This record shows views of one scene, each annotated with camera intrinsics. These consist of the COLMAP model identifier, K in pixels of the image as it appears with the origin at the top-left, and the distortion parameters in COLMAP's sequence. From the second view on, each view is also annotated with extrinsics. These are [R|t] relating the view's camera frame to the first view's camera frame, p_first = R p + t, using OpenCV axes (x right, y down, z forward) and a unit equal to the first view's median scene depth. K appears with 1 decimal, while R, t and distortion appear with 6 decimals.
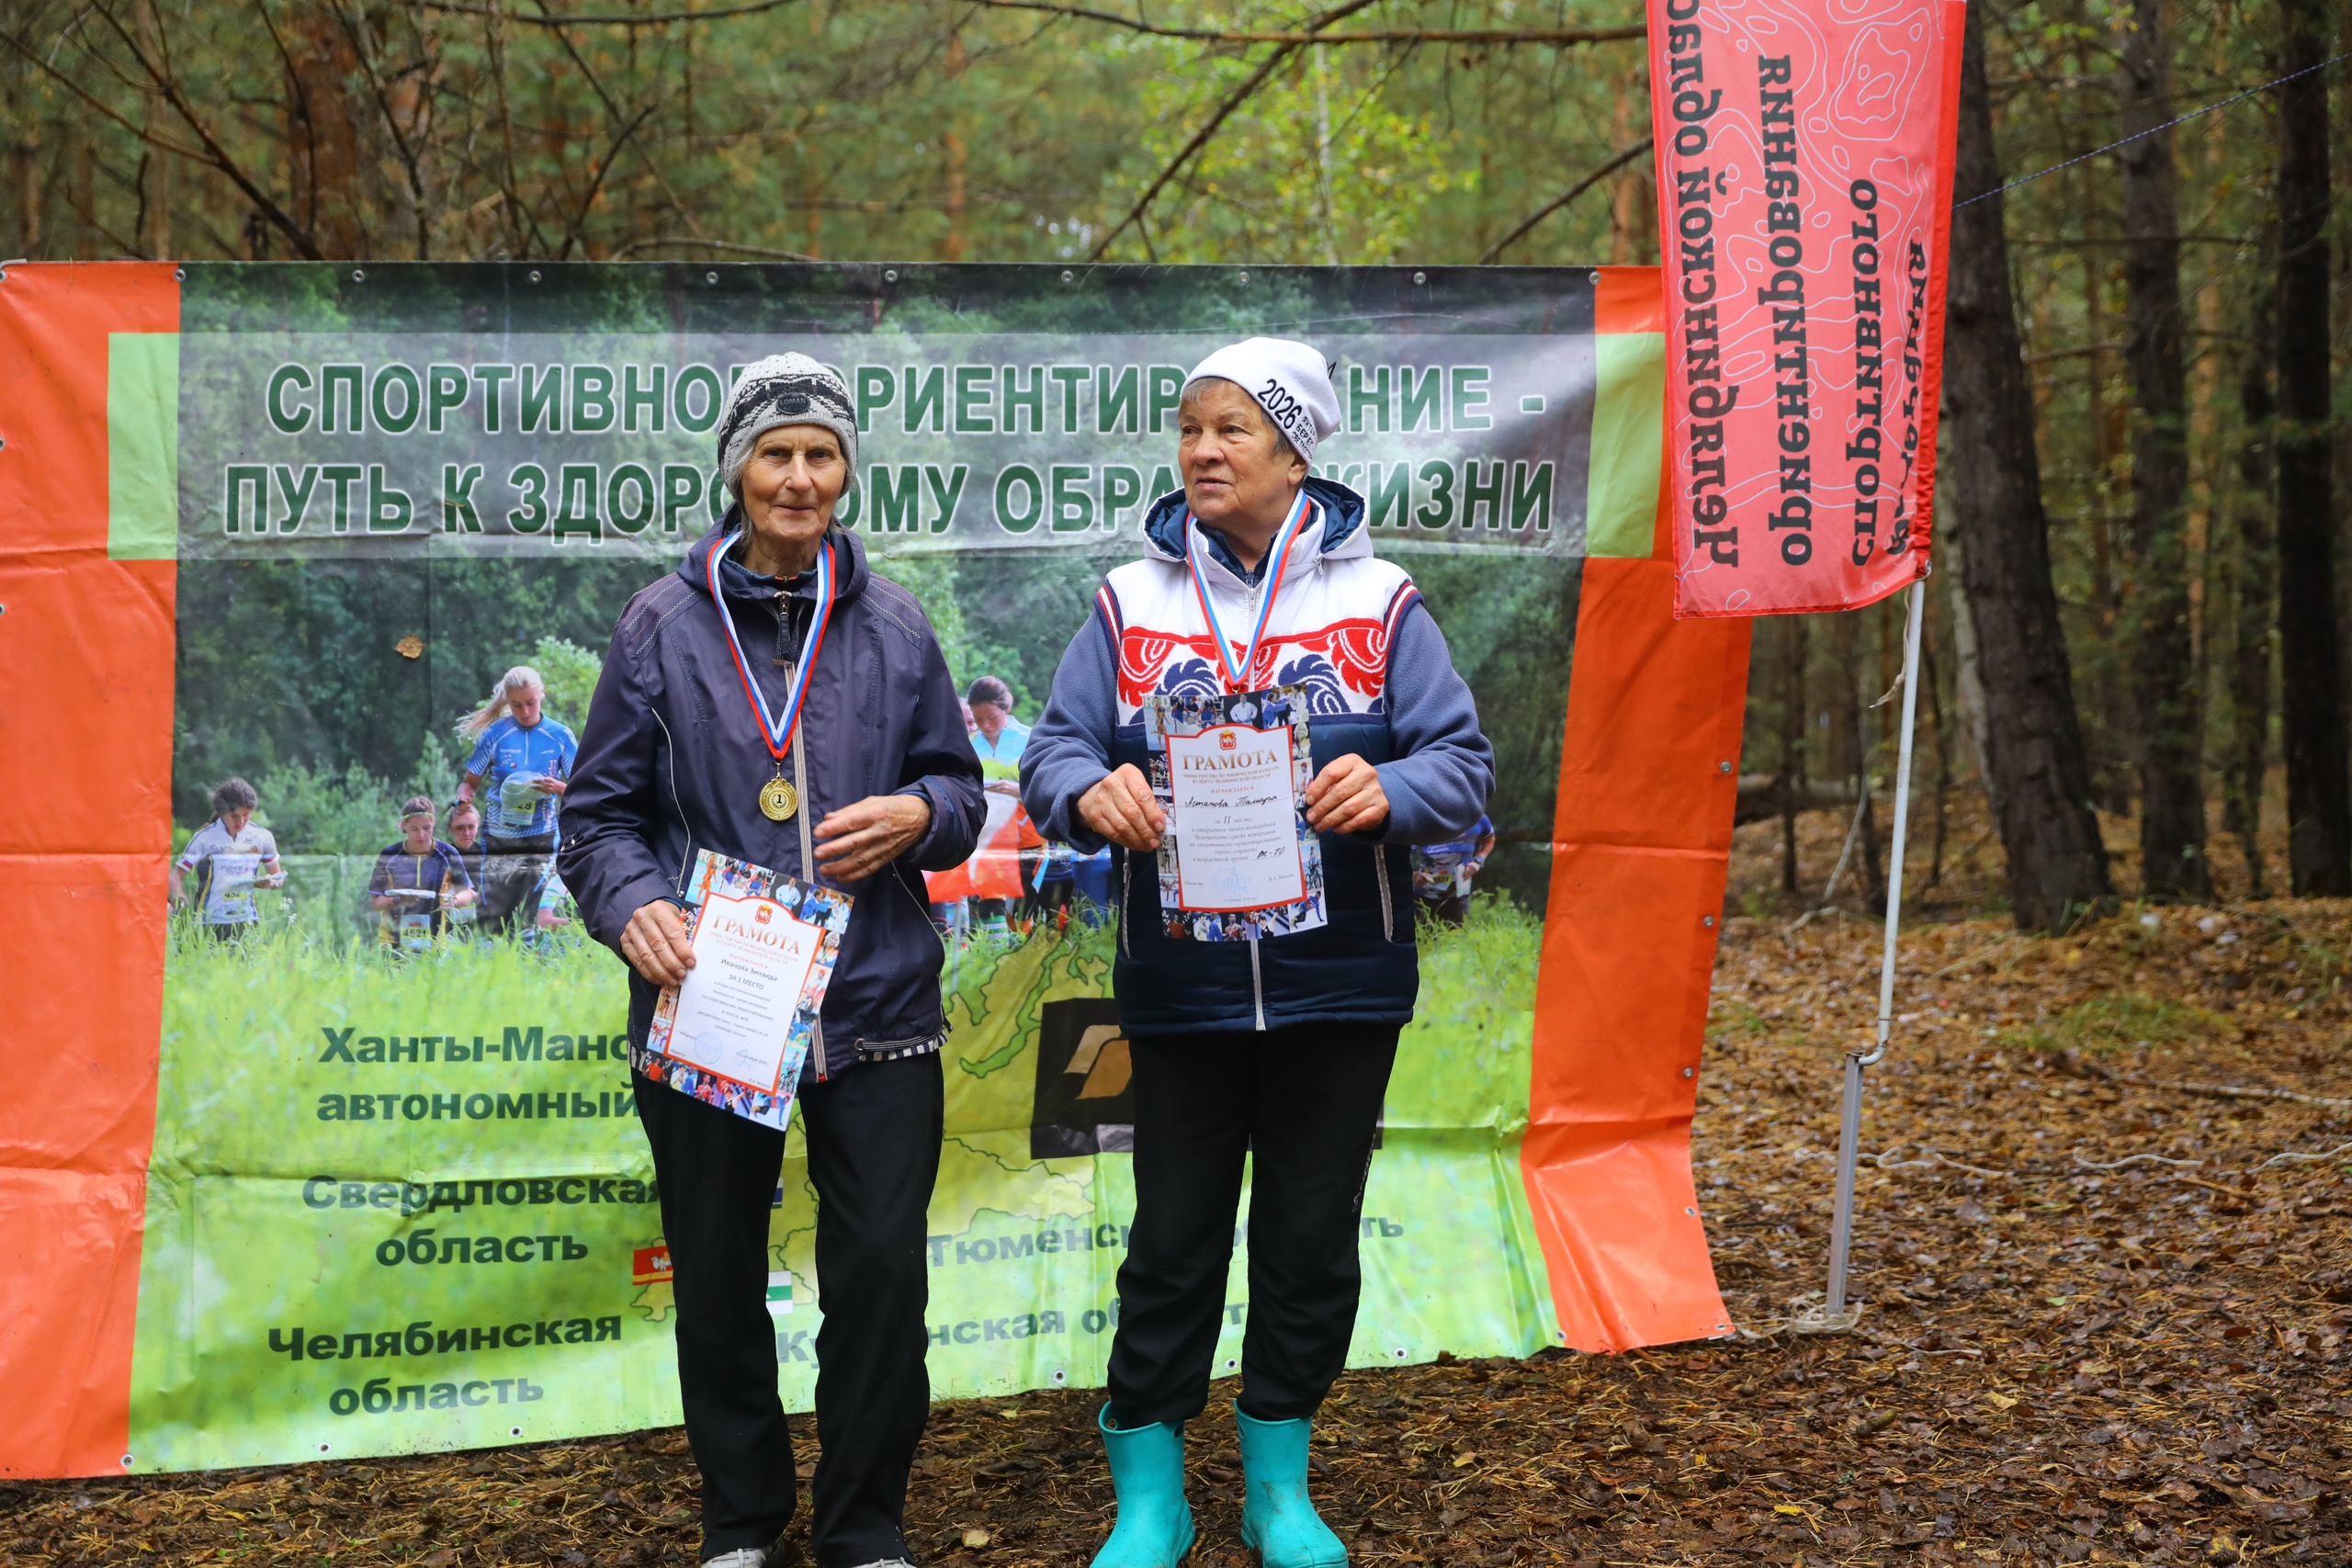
lens RADIAL K [[2922.1, 0, 1180.8], [0, 2922.1, 768.9], [0, 0, 1]] dist [0.018360, 0.075094]
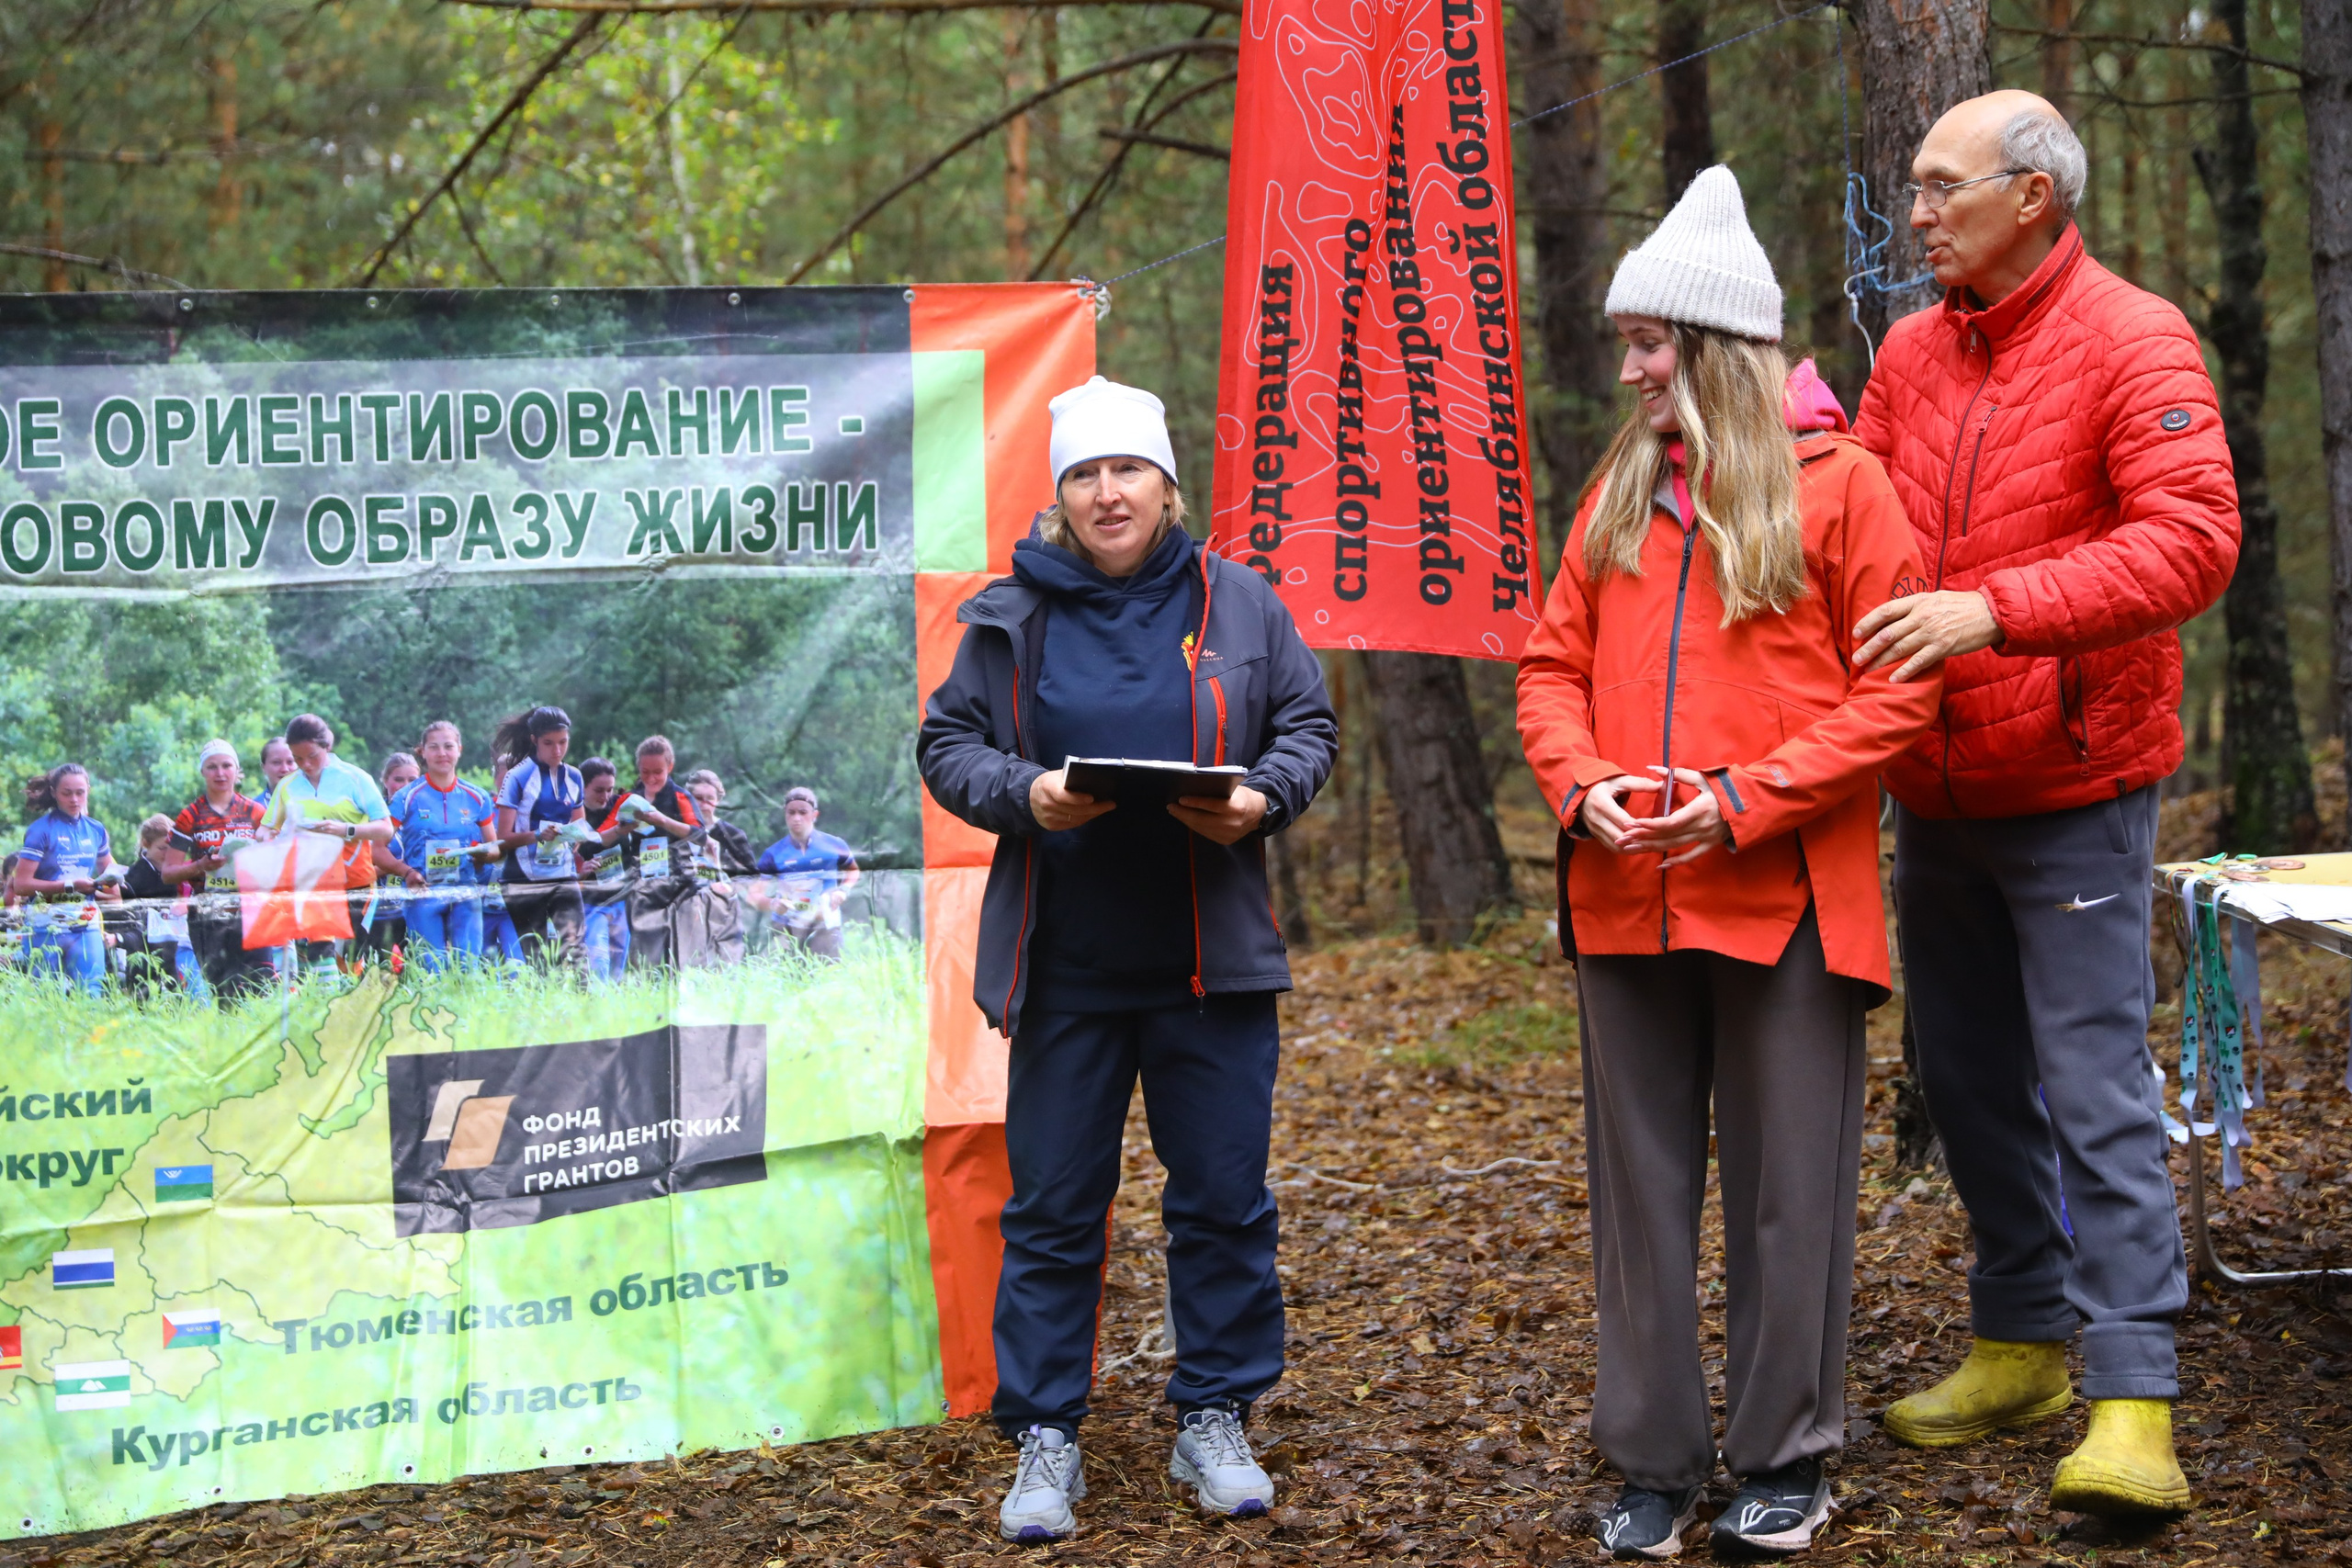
lens RADIAL K [[3556.1, 0, 1117.8], [0, 3556.1, 794.9], [0, 0, 1]] dist [0.043203, 0.125167]
pose [[0.985952, -0.039745, 0.162229, 0.006889], [0.041110, 0.999142, -0.005064, 0.012643], [-0.161889, 0.011662, 0.986740, -0.218205]]
